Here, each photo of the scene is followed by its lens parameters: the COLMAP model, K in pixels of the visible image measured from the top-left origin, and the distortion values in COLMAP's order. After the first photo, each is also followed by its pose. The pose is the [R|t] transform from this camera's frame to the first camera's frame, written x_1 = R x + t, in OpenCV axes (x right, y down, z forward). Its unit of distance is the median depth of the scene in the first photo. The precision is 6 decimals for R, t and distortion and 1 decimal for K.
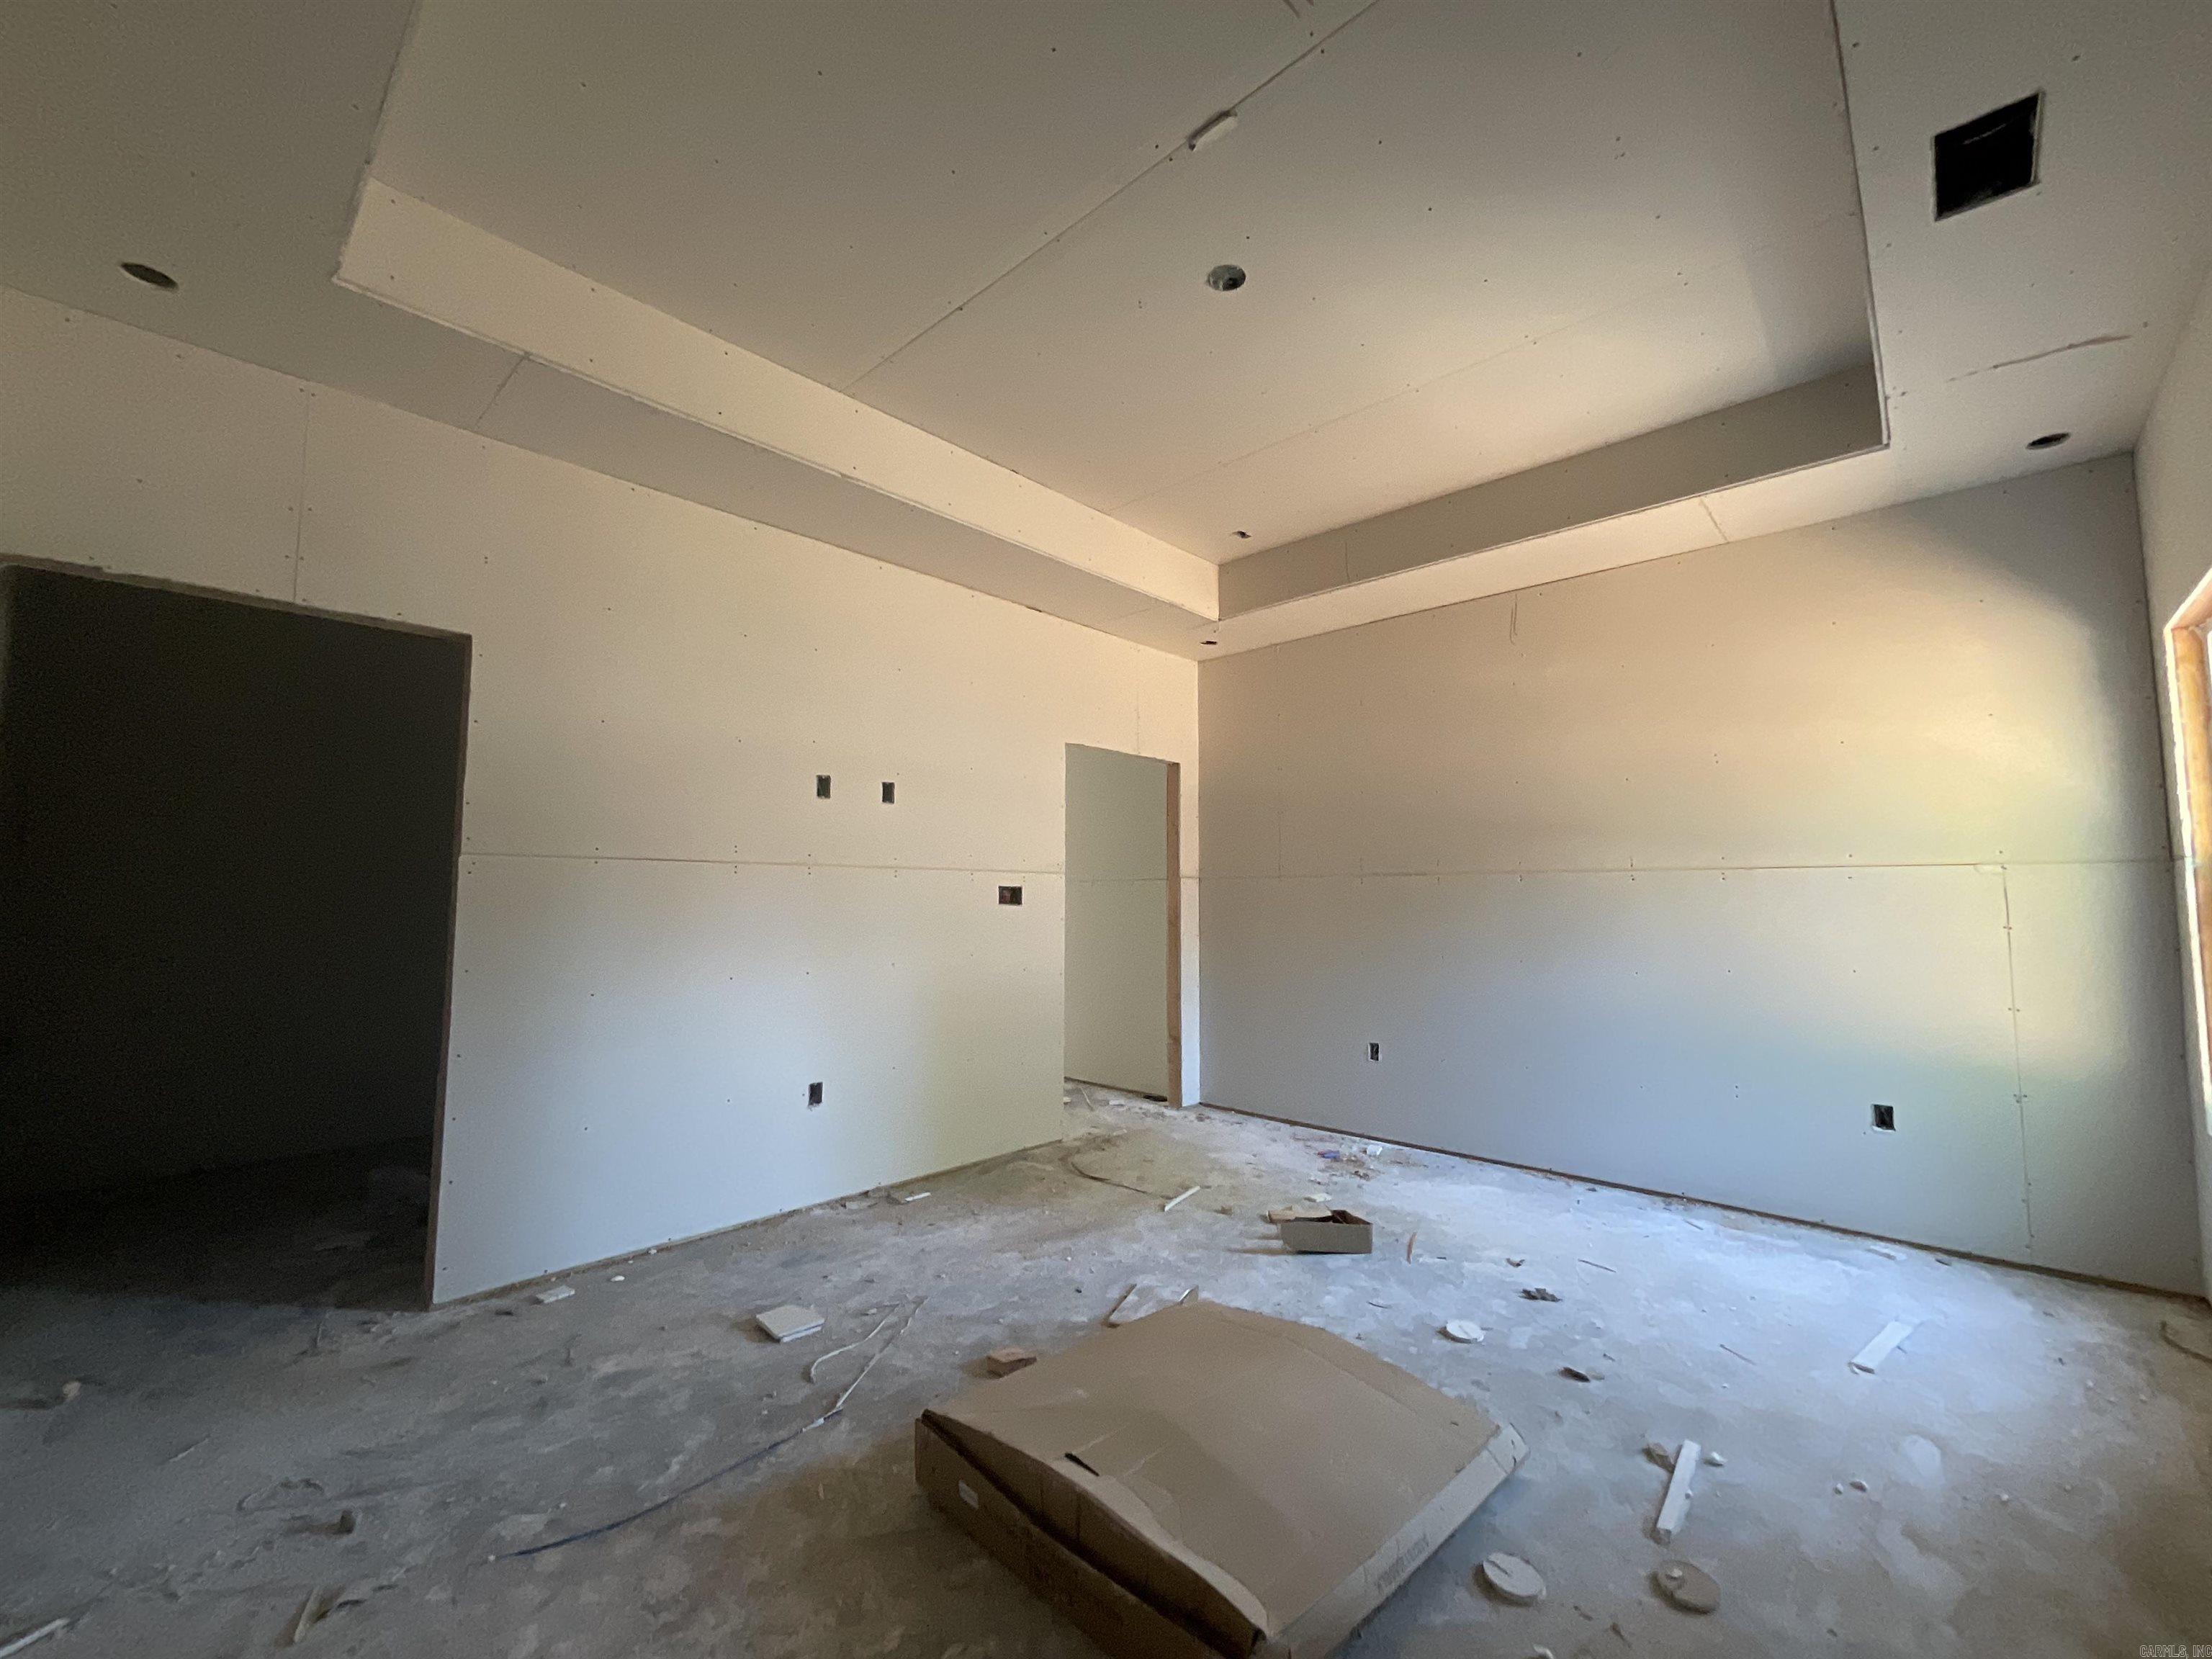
lens RADIAL K [[894.0, 0, 1109.3], [0, 894.0, 825.8], [0, 0, 1]] dist [0.012194, 0.000147]
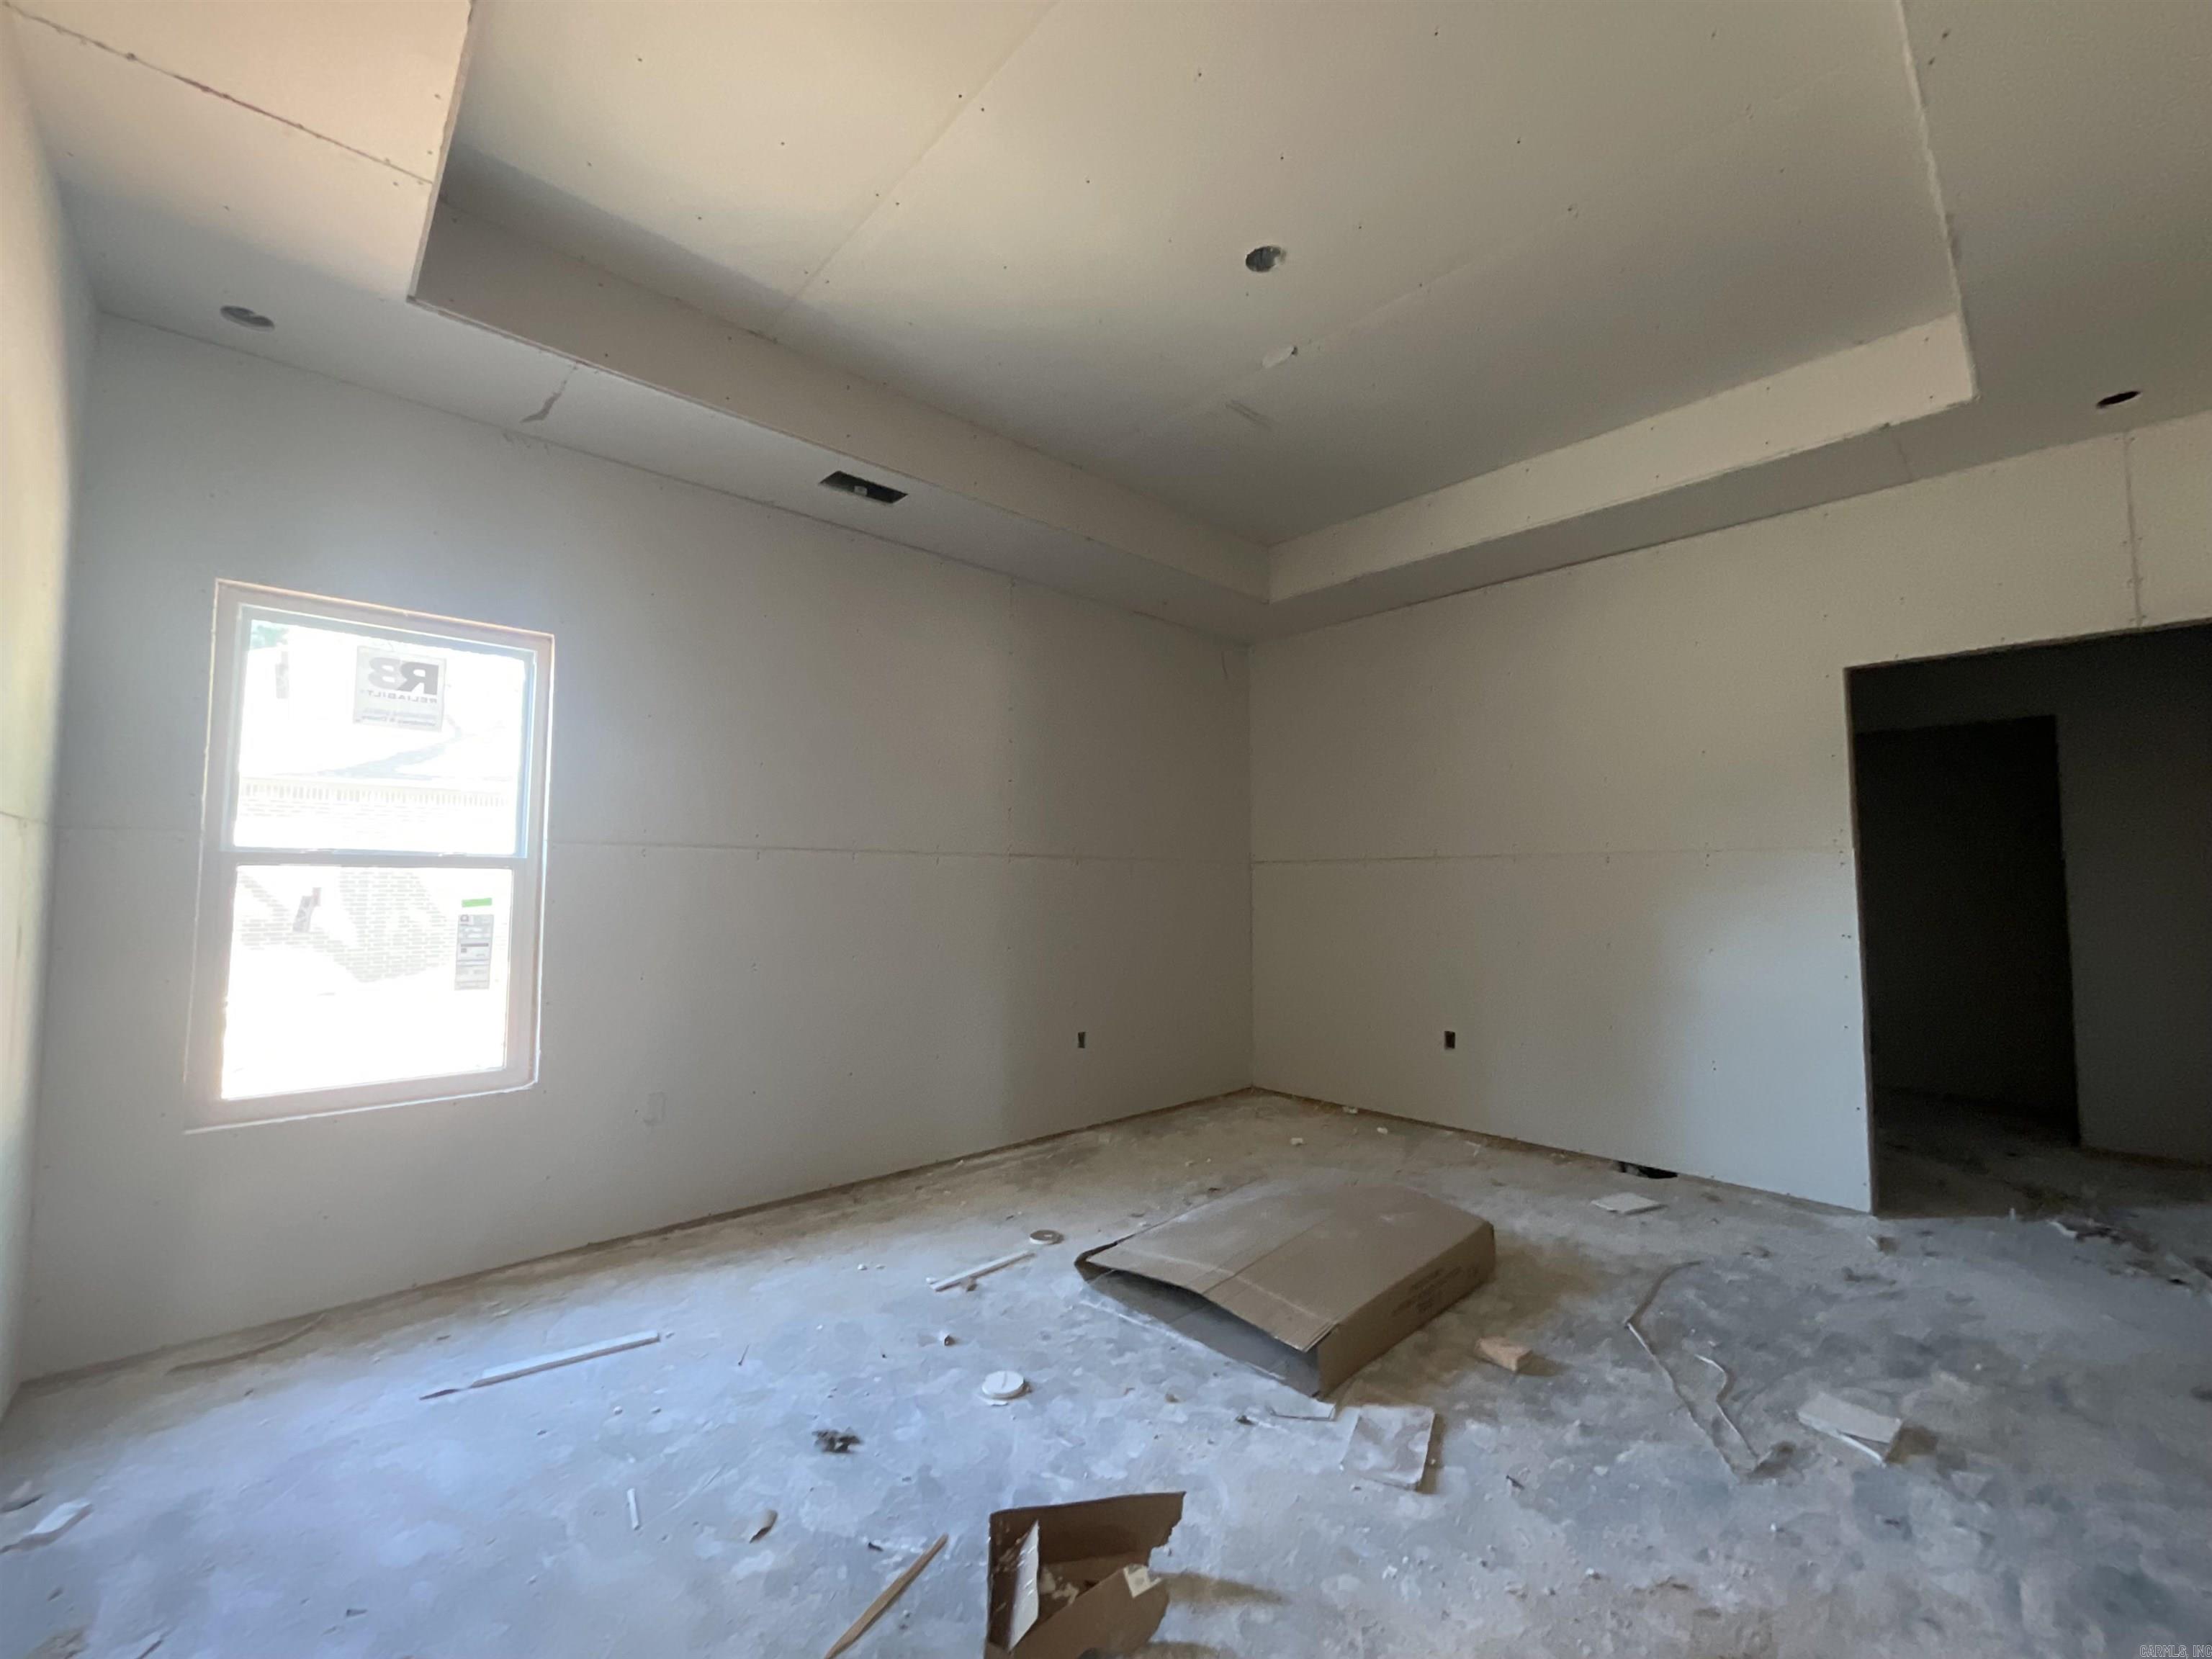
lens RADIAL K [[894.0, 0, 1097.8], [0, 894.0, 831.2], [0, 0, 1]] dist [0.012194, 0.000147]
pose [[-0.996586, -0.000253, 0.082565, 0.226317], [-0.012101, 0.989645, -0.143029, 0.156308], [-0.081673, -0.143540, -0.986269, 1.849969]]
